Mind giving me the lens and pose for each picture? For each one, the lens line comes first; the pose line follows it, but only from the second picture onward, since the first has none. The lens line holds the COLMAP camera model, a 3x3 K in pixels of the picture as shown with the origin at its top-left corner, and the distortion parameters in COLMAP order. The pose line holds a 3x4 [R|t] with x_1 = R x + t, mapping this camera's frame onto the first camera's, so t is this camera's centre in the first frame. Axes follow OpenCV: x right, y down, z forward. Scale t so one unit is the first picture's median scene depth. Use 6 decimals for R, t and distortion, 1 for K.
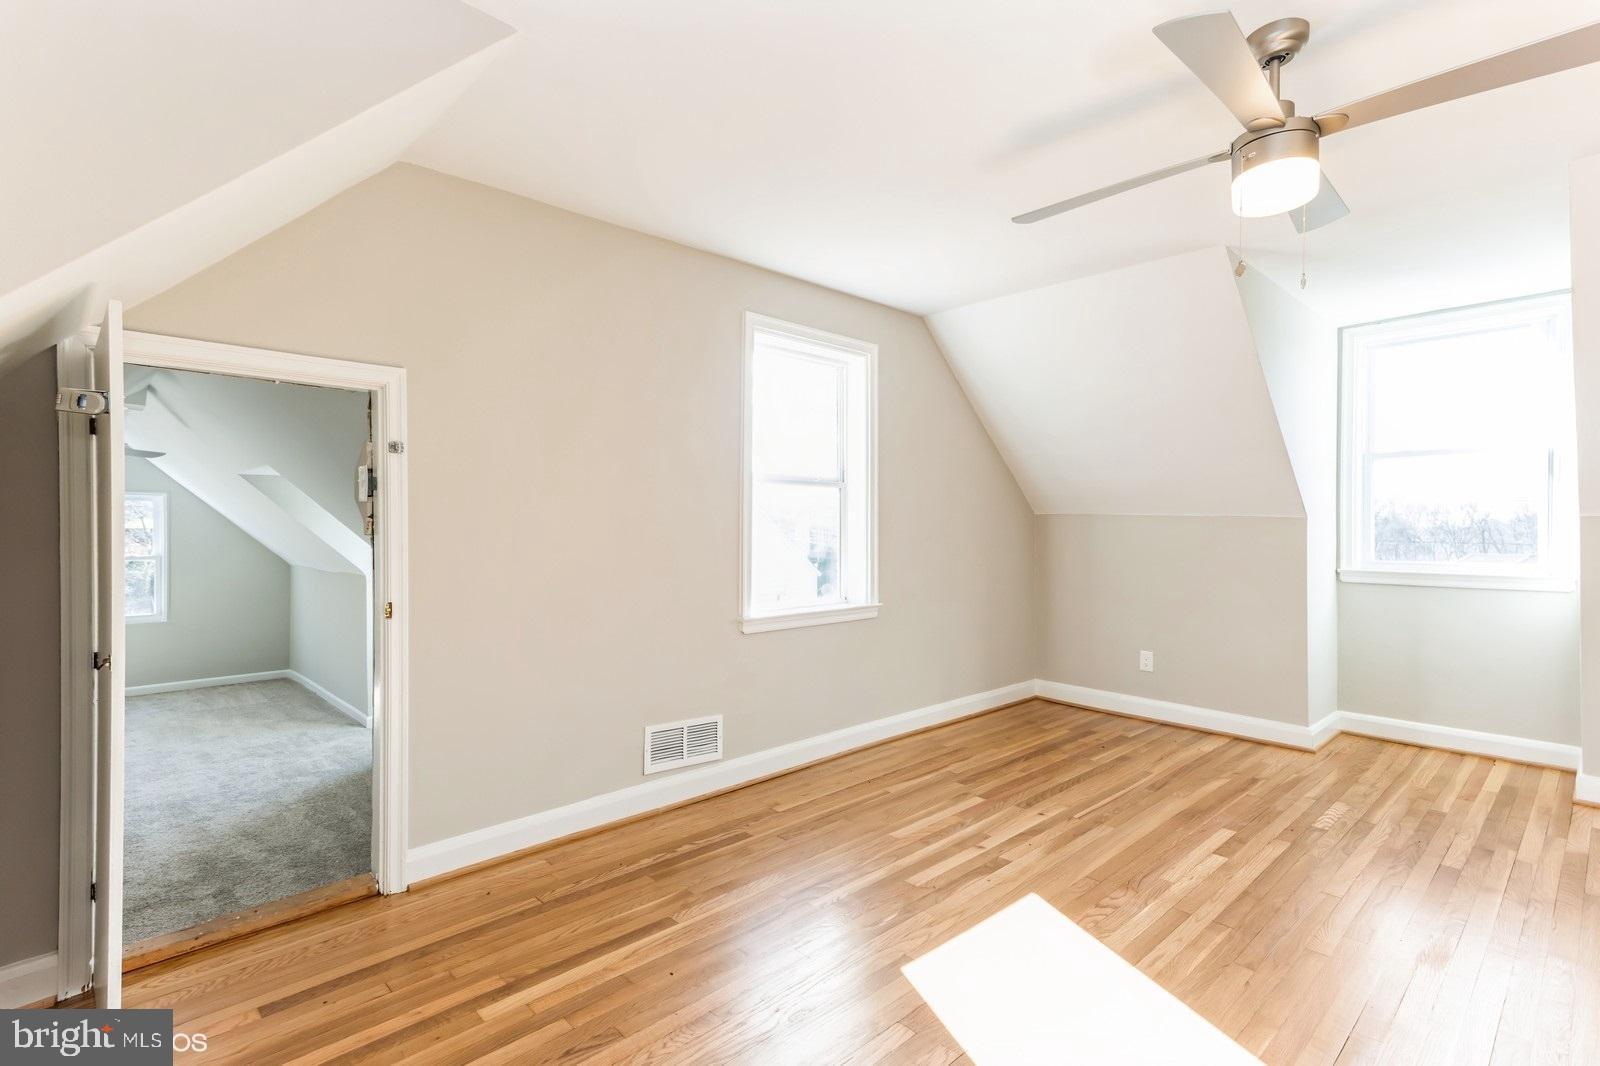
lens RADIAL K [[769.8, 0, 802.6], [0, 769.8, 531.6], [0, 0, 1]] dist [0.020195, 0.000592]
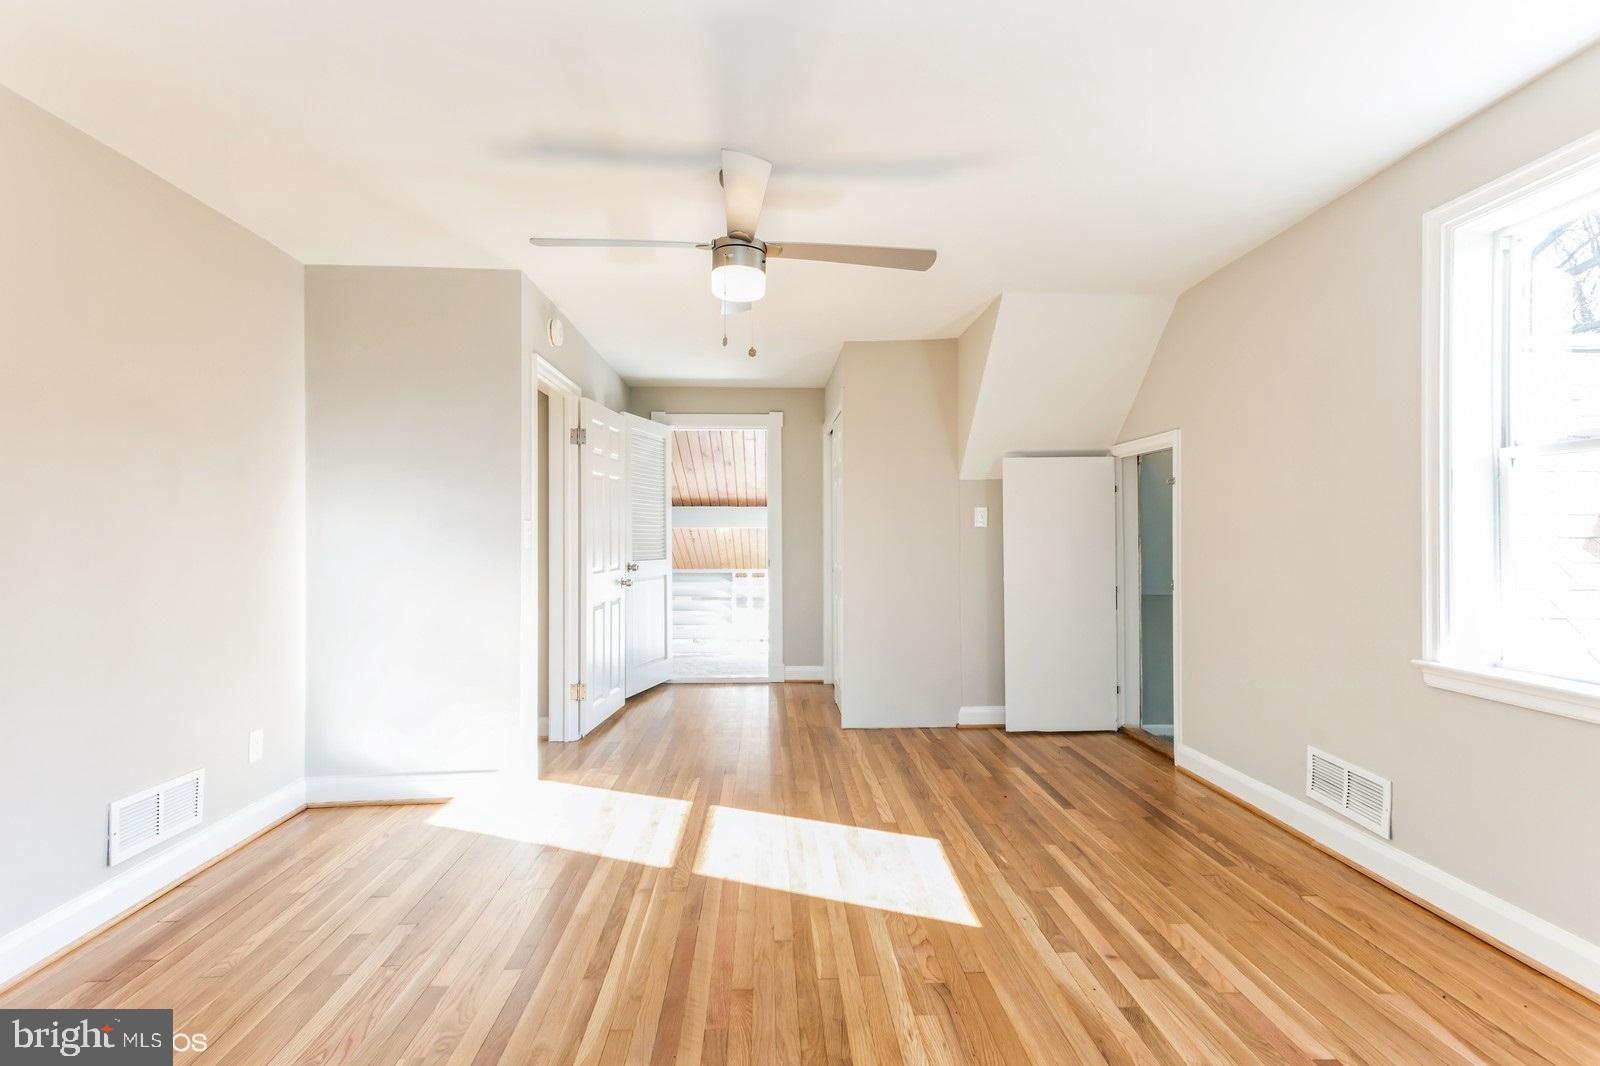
lens RADIAL K [[769.8, 0, 802.2], [0, 769.8, 531.5], [0, 0, 1]] dist [0.020195, 0.000592]
pose [[-0.657006, 0.002598, -0.753881, 1.081107], [0.005449, 0.999984, -0.001303, -0.009512], [0.753866, -0.004964, -0.657010, 1.374956]]
